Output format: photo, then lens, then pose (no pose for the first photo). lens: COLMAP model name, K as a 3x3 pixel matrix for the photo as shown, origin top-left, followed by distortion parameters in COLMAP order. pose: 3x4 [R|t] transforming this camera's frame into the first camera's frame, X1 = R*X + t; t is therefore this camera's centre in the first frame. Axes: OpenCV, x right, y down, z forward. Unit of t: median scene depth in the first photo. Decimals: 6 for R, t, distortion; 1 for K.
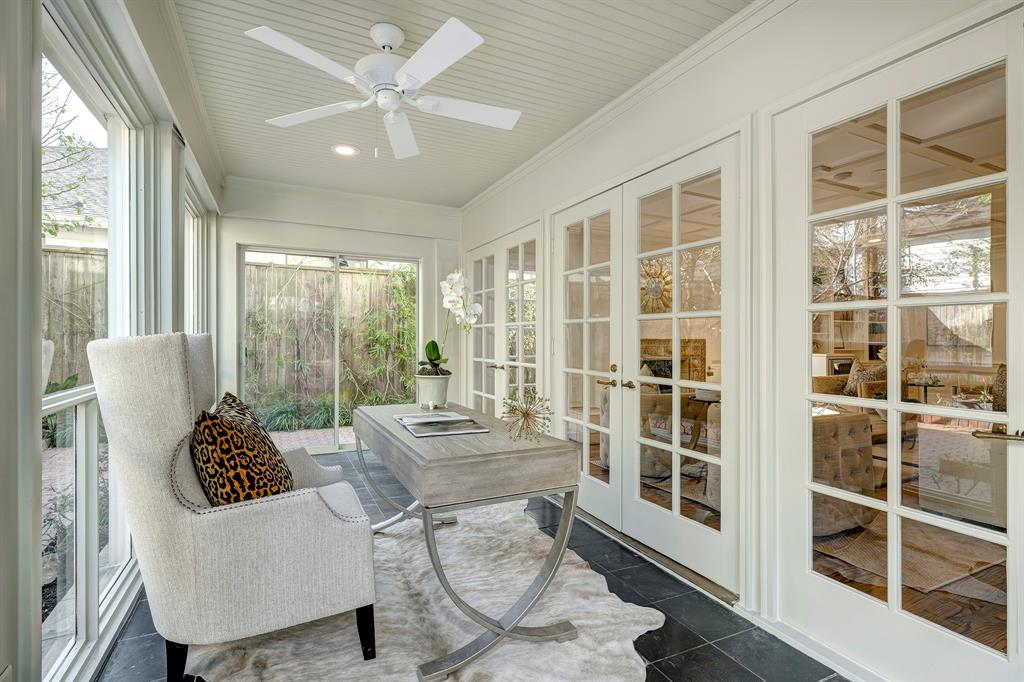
lens RADIAL K [[481.4, 0, 507.8], [0, 481.4, 337.7], [0, 0, 1]] dist [-0.005345, -0.000659]
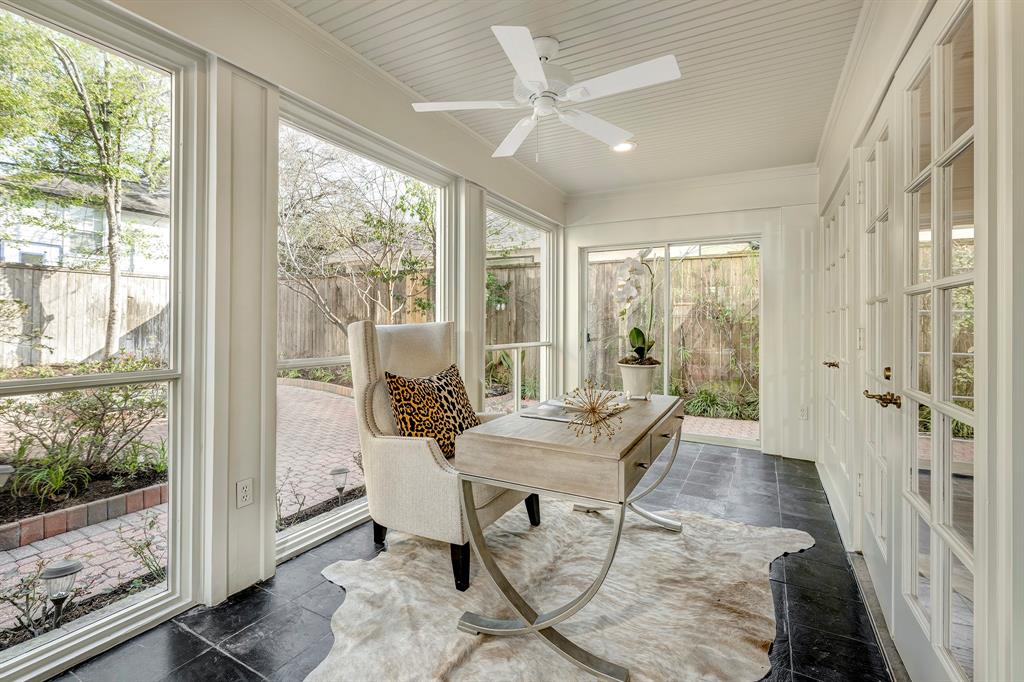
lens RADIAL K [[467.5, 0, 493.0], [0, 467.5, 323.8], [0, 0, 1]] dist [0.003508, 0.000004]
pose [[0.571240, -0.001574, -0.820781, 0.726036], [-0.002943, 0.999988, -0.003965, 0.003568], [0.820778, 0.004680, 0.571229, 0.392178]]
